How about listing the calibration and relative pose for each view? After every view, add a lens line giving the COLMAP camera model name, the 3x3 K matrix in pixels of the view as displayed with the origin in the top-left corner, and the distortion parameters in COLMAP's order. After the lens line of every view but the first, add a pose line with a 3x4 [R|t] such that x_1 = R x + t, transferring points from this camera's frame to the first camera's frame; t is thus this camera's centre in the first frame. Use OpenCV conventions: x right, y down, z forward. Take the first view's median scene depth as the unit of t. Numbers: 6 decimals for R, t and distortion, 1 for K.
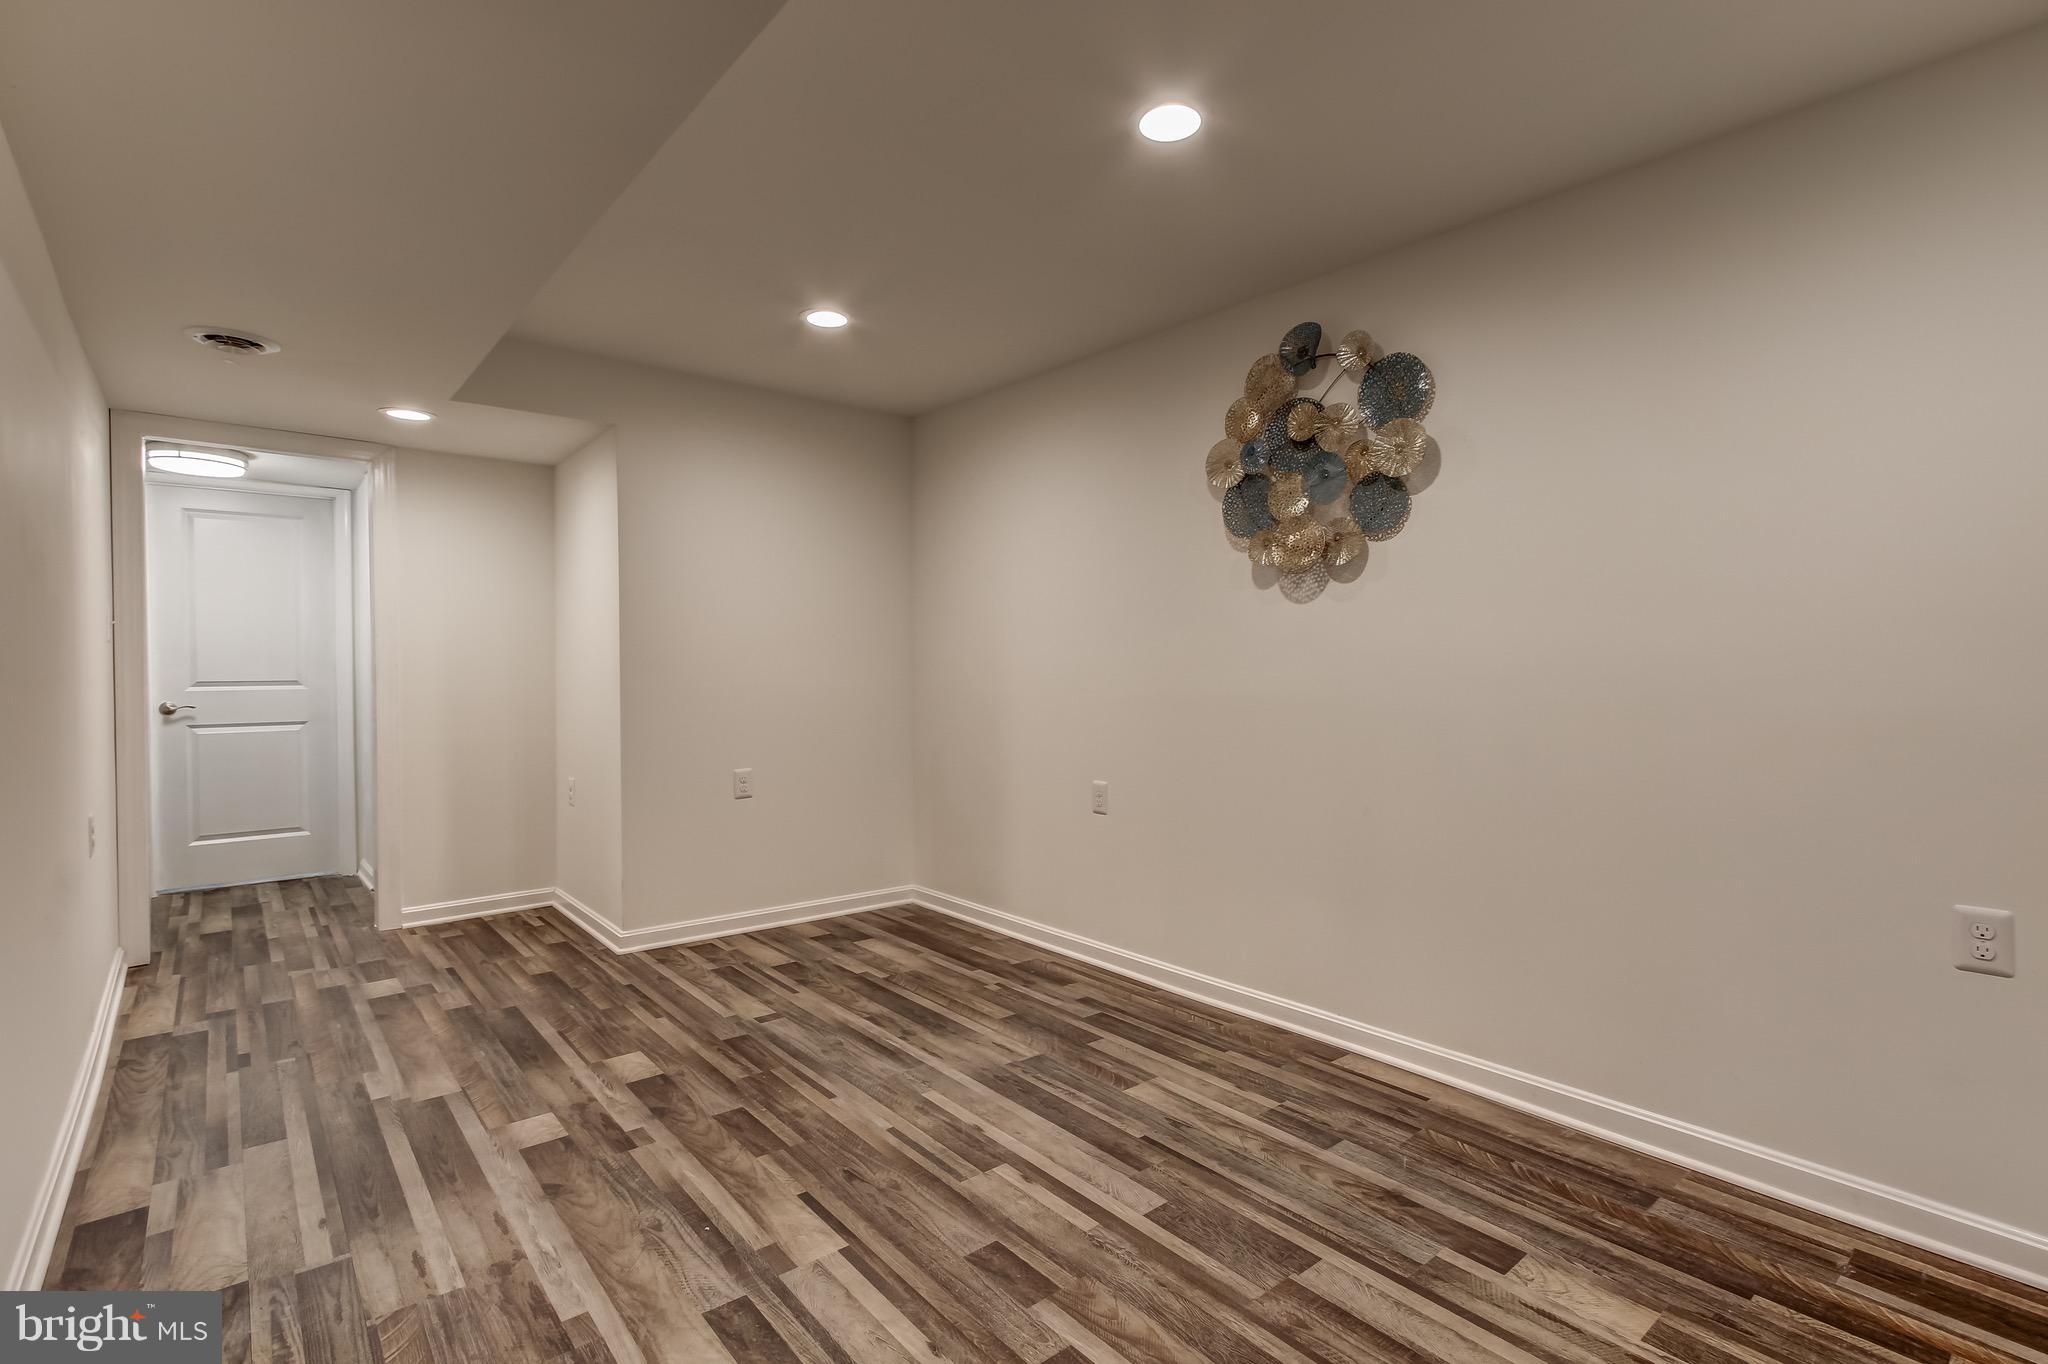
lens RADIAL K [[942.4, 0, 1032.6], [0, 942.4, 683.8], [0, 0, 1]] dist [-0.002540, 0.003898]
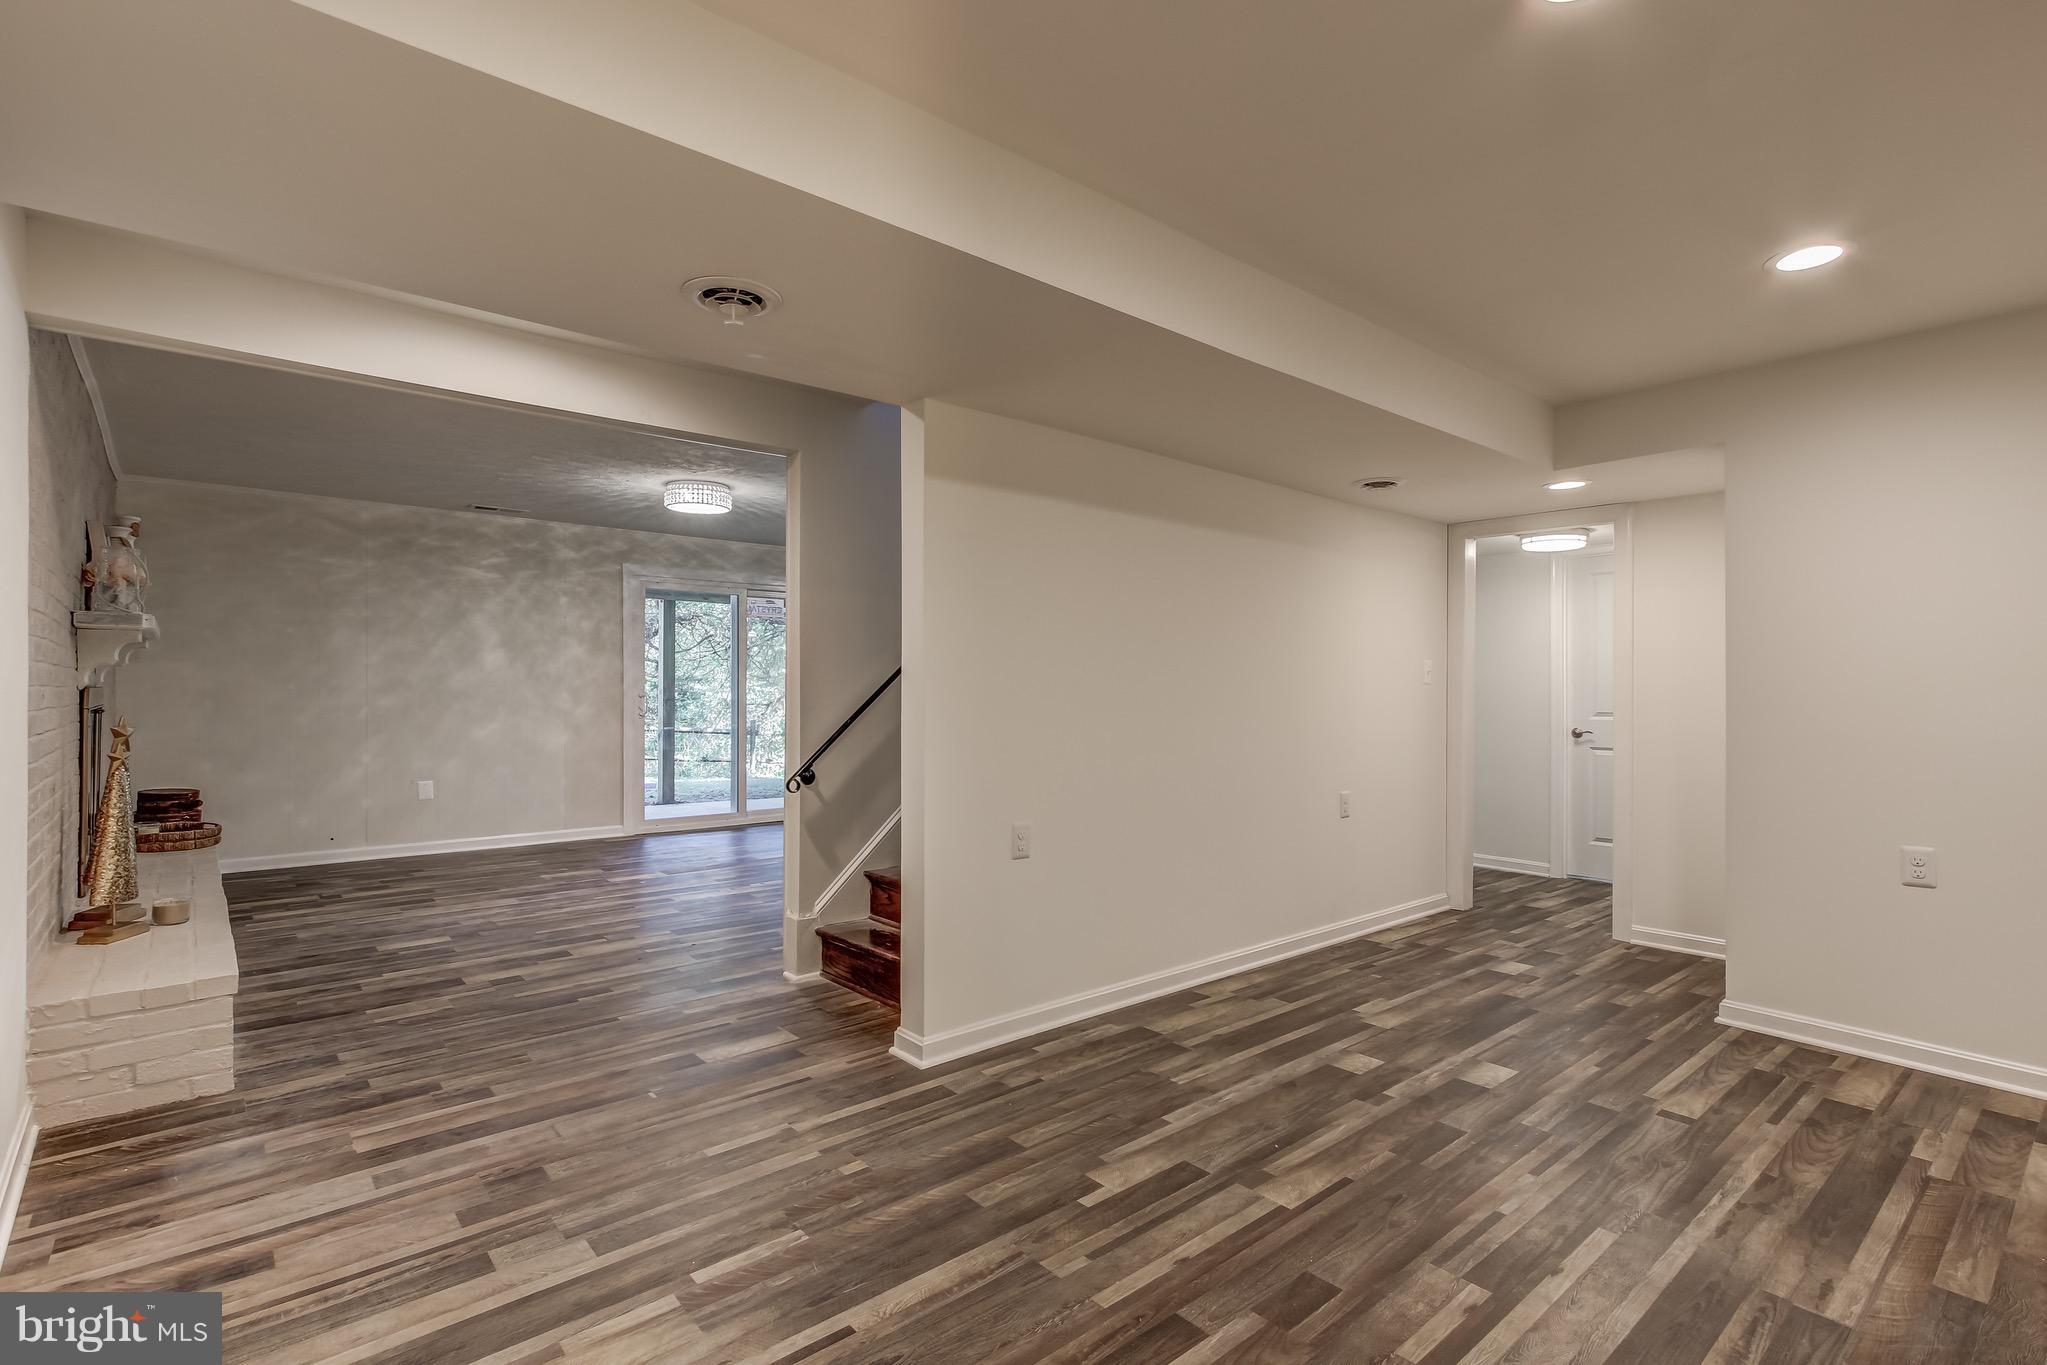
lens RADIAL K [[941.9, 0, 1023.8], [0, 941.9, 680.3], [0, 0, 1]] dist [-0.002540, 0.003898]
pose [[0.022096, -0.010247, -0.999703, 0.618089], [-0.024360, 0.999645, -0.010785, -0.023320], [0.999459, 0.024591, 0.021839, 0.402998]]
